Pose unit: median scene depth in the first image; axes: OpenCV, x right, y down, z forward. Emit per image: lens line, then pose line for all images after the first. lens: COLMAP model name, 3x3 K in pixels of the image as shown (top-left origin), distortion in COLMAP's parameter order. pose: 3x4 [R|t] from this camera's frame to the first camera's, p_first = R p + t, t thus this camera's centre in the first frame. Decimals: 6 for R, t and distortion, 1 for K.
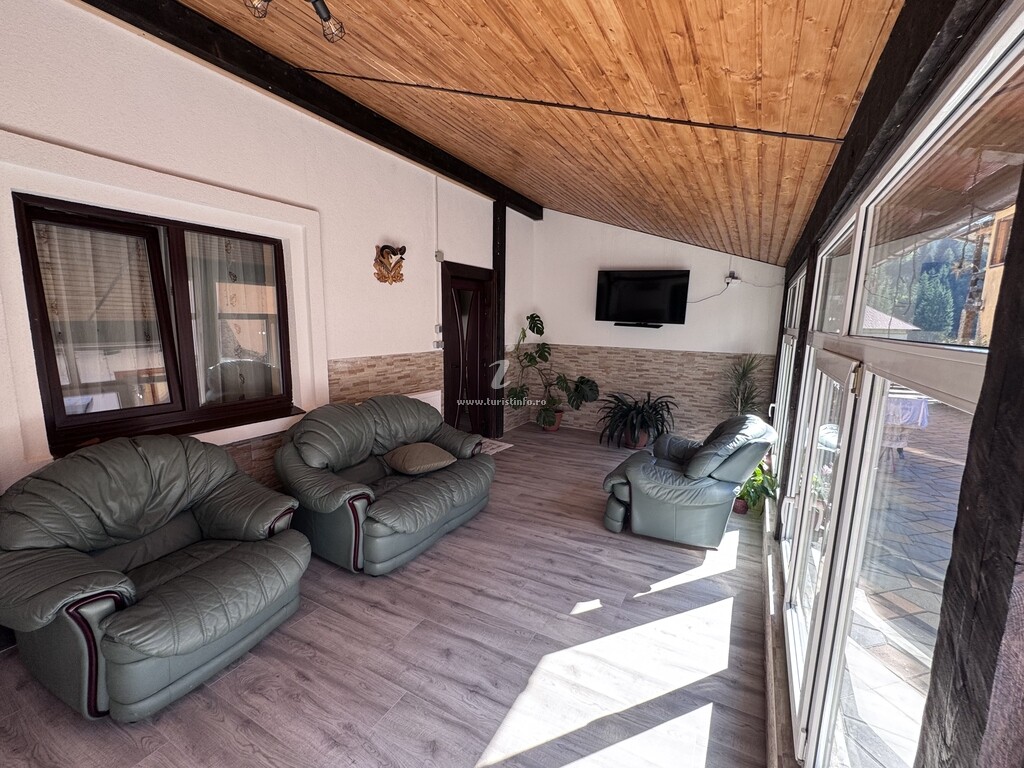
lens RADIAL K [[408.8, 0, 512.0], [0, 408.8, 384.0], [0, 0, 1]] dist [-0.000794, -0.000174]
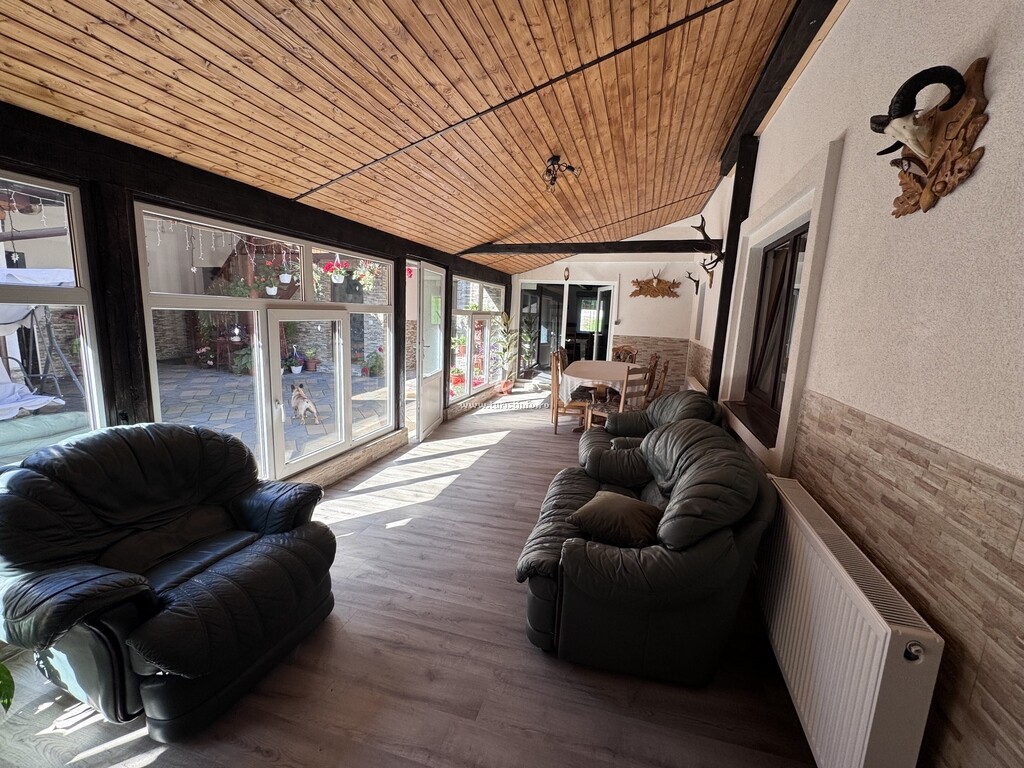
lens RADIAL K [[408.8, 0, 512.0], [0, 408.8, 384.0], [0, 0, 1]] dist [-0.000794, -0.000174]
pose [[-0.969870, -0.016558, -0.243061, 0.151383], [-0.094083, 0.945747, 0.310985, -0.297167], [0.224725, 0.324482, -0.918809, 2.061202]]
